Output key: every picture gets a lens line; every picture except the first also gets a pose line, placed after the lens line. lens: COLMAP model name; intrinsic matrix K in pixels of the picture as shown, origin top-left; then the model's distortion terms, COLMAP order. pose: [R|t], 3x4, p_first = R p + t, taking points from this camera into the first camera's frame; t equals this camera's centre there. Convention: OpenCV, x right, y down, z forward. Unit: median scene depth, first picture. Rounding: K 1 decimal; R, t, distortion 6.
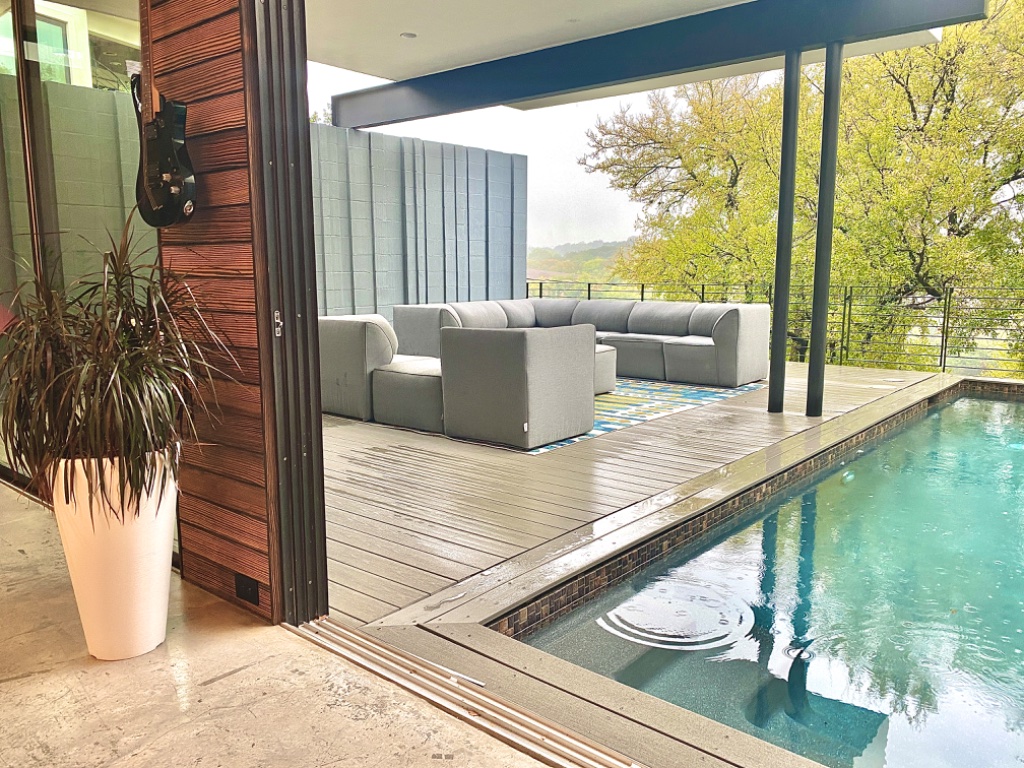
lens RADIAL K [[784.2, 0, 526.9], [0, 784.2, 385.2], [0, 0, 1]] dist [0.016208, 0.000617]
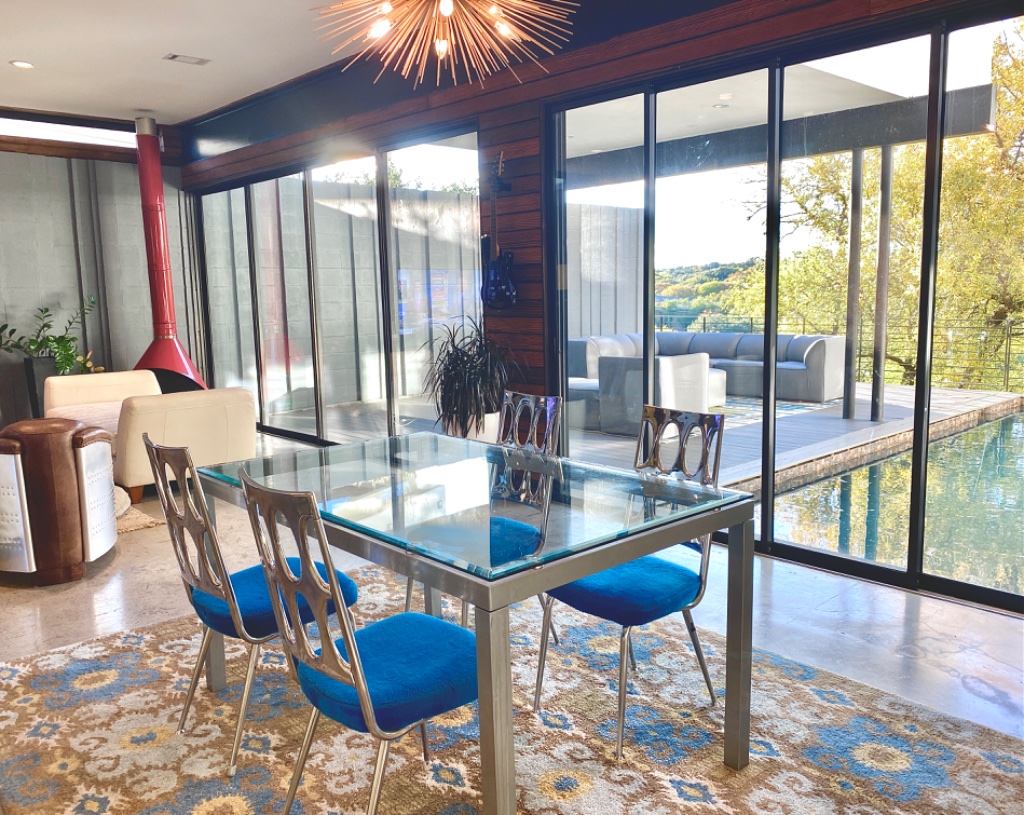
lens RADIAL K [[833.4, 0, 512.0], [0, 833.4, 407.5], [0, 0, 1]] dist [0.004154, -0.006126]
pose [[0.989366, 0.002234, -0.145431, -0.028027], [-0.003821, 0.999936, -0.010633, 0.023667], [0.145398, 0.011075, 0.989311, -0.339092]]
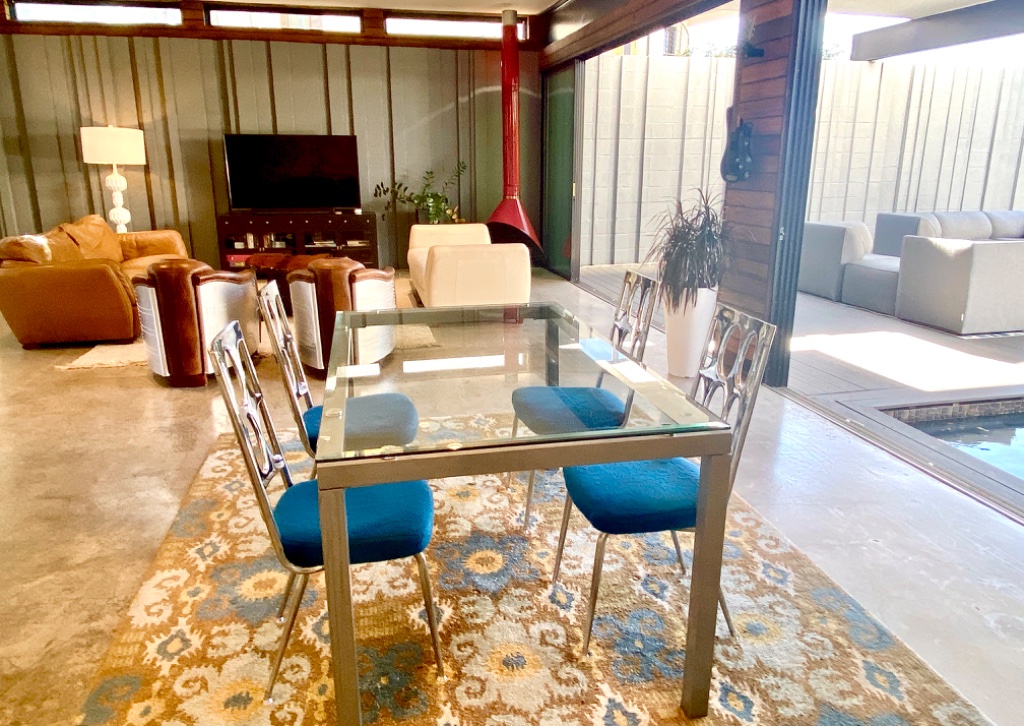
lens RADIAL K [[703.9, 0, 497.8], [0, 703.9, 341.3], [0, 0, 1]] dist [0.064941, -0.071445]
pose [[0.776460, 0.153048, -0.611299, 0.076470], [-0.093389, 0.987294, 0.128563, 0.007583], [0.623208, -0.042736, 0.780888, -0.248710]]
